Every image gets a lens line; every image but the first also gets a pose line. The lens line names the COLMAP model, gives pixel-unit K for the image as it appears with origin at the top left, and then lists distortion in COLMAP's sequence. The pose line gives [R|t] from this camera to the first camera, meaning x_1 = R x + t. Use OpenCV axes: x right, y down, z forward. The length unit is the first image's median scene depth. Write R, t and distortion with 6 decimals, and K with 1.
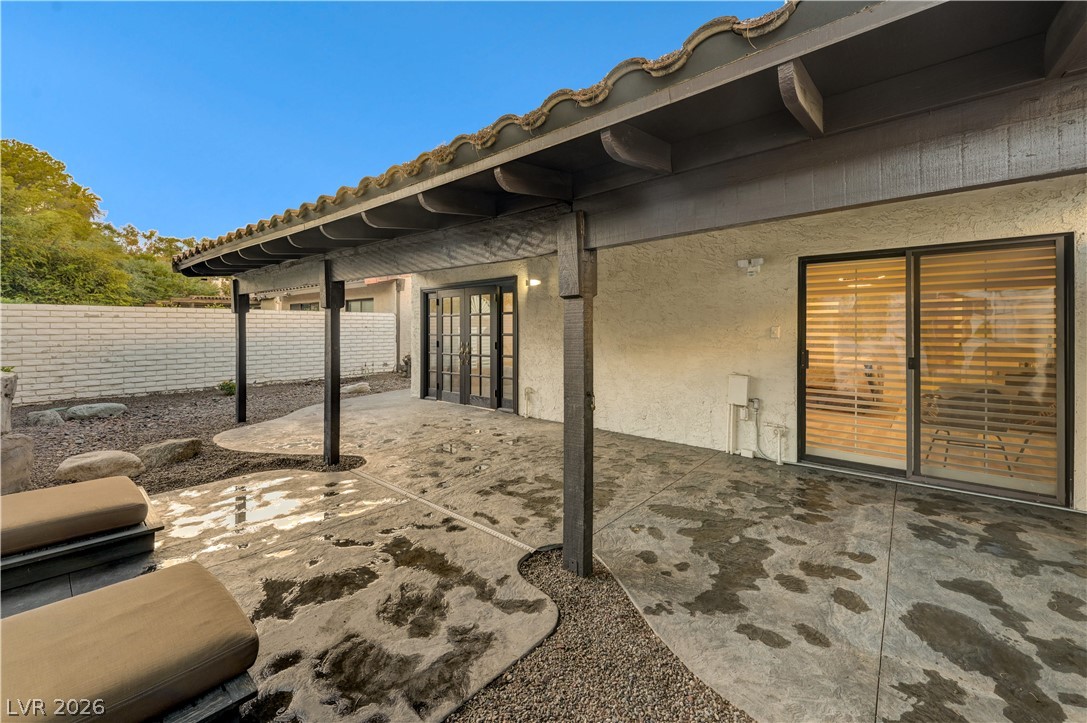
lens RADIAL K [[432.9, 0, 563.0], [0, 432.9, 329.7], [0, 0, 1]] dist [-0.000065, -0.000246]
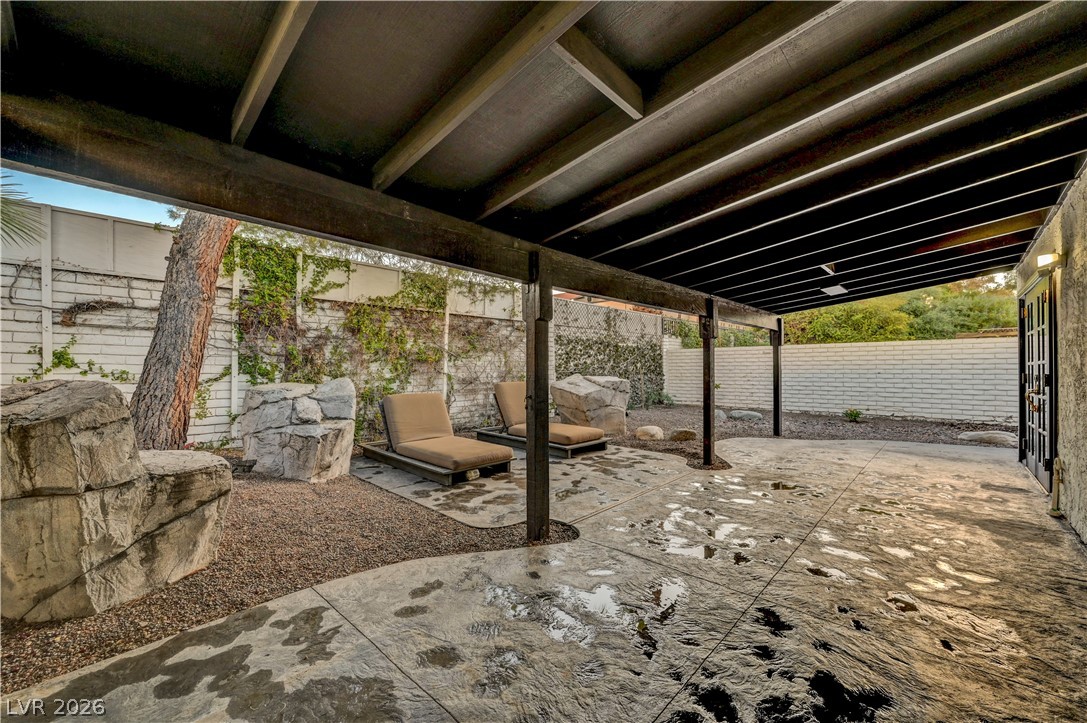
lens RADIAL K [[432.9, 0, 545.1], [0, 432.9, 365.4], [0, 0, 1]] dist [-0.000065, -0.000246]
pose [[-0.066516, -0.006884, -0.997762, 1.536179], [-0.000942, 0.999976, -0.006836, 0.077125], [0.997785, 0.000485, -0.066521, 1.307239]]
